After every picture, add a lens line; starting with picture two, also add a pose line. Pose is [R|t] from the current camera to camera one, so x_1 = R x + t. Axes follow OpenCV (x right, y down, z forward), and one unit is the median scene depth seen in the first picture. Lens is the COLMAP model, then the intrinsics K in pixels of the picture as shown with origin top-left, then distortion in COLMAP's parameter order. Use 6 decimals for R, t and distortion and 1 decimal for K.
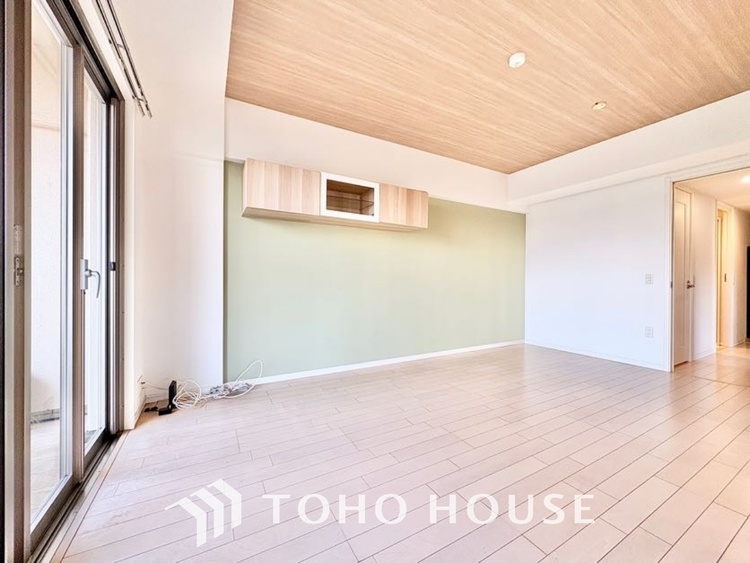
lens RADIAL K [[296.9, 0, 375.2], [0, 296.9, 280.6], [0, 0, 1]] dist [-0.001439, -0.000408]
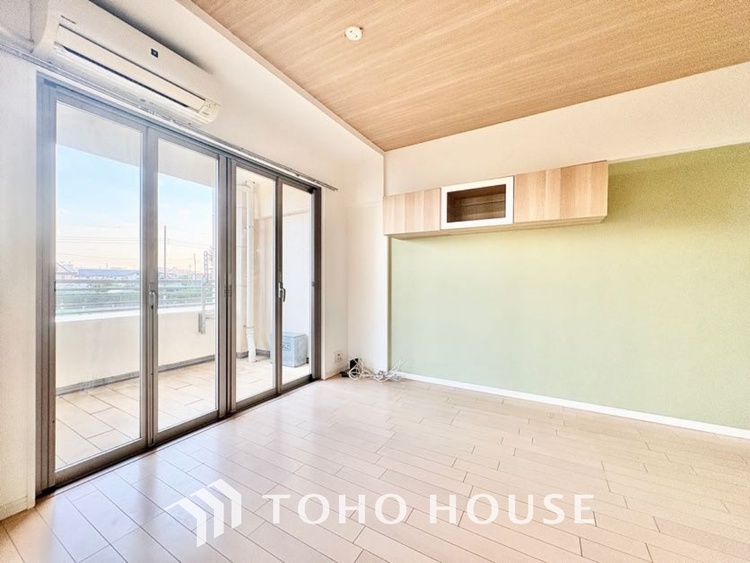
lens RADIAL K [[296.9, 0, 375.2], [0, 296.9, 280.6], [0, 0, 1]] dist [-0.001439, -0.000408]
pose [[0.511068, -0.009016, -0.859493, 0.519930], [0.000851, 0.999950, -0.009984, -0.030246], [0.859540, 0.004371, 0.511050, 0.253388]]
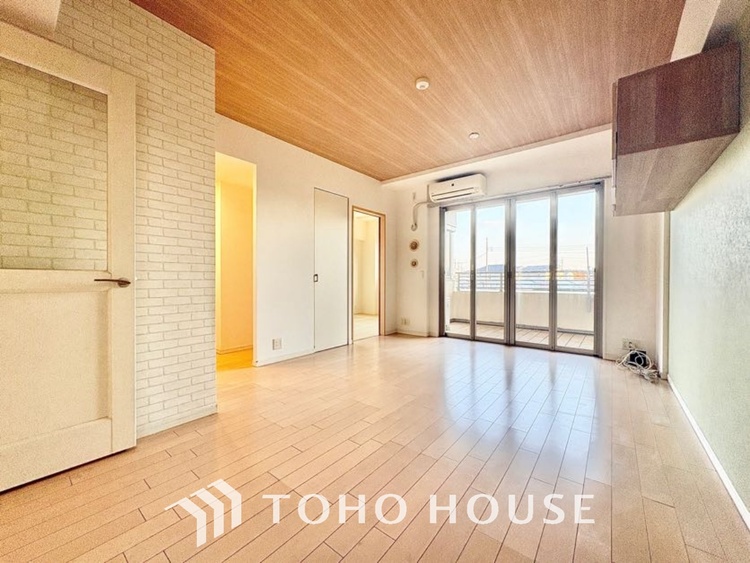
lens RADIAL K [[299.9, 0, 376.7], [0, 299.9, 281.8], [0, 0, 1]] dist [-0.000292, -0.000031]
pose [[-0.922836, -0.003857, -0.385173, 0.776434], [-0.008698, 0.999904, 0.010827, 0.012706], [0.385094, 0.013342, -0.922781, 1.433481]]
